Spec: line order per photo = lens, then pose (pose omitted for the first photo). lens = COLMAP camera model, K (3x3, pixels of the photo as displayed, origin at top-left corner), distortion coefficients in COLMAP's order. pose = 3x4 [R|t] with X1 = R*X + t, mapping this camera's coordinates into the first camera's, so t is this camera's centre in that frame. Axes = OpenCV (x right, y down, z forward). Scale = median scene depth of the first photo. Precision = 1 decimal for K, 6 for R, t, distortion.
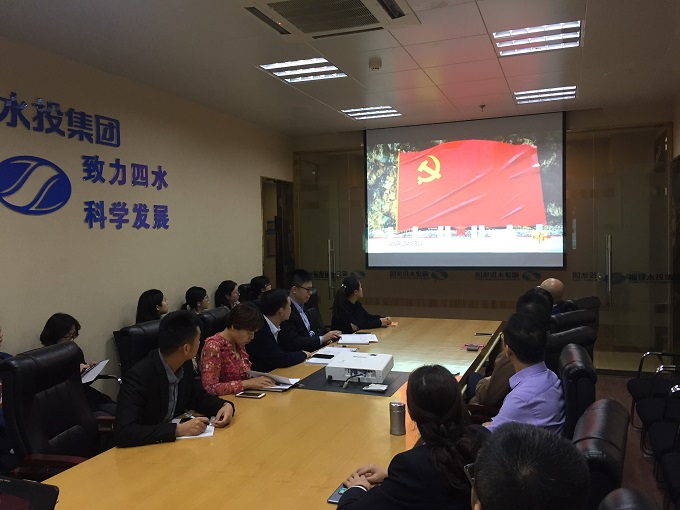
lens RADIAL K [[587.5, 0, 340.0], [0, 587.5, 255.0], [0, 0, 1]] dist [0.079129, 0.000015]
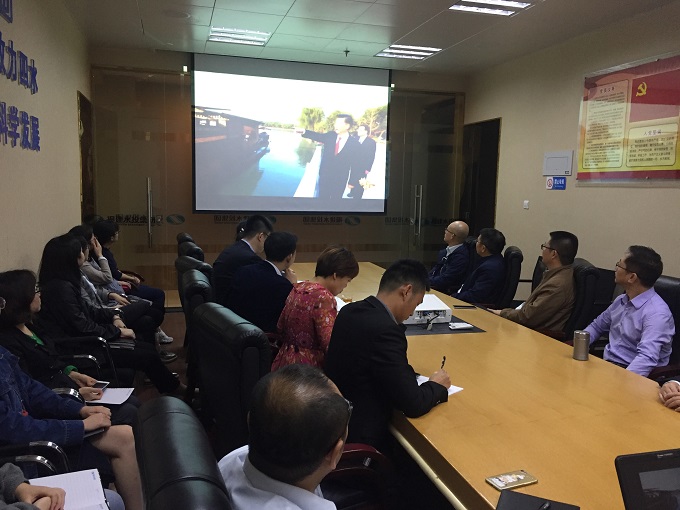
lens RADIAL K [[587.5, 0, 340.0], [0, 587.5, 255.0], [0, 0, 1]] dist [0.079129, 0.000015]
pose [[0.803381, -0.033415, 0.594527, -0.354642], [-0.018887, 0.996492, 0.081529, 0.011476], [-0.595165, -0.076728, 0.799932, 0.158289]]
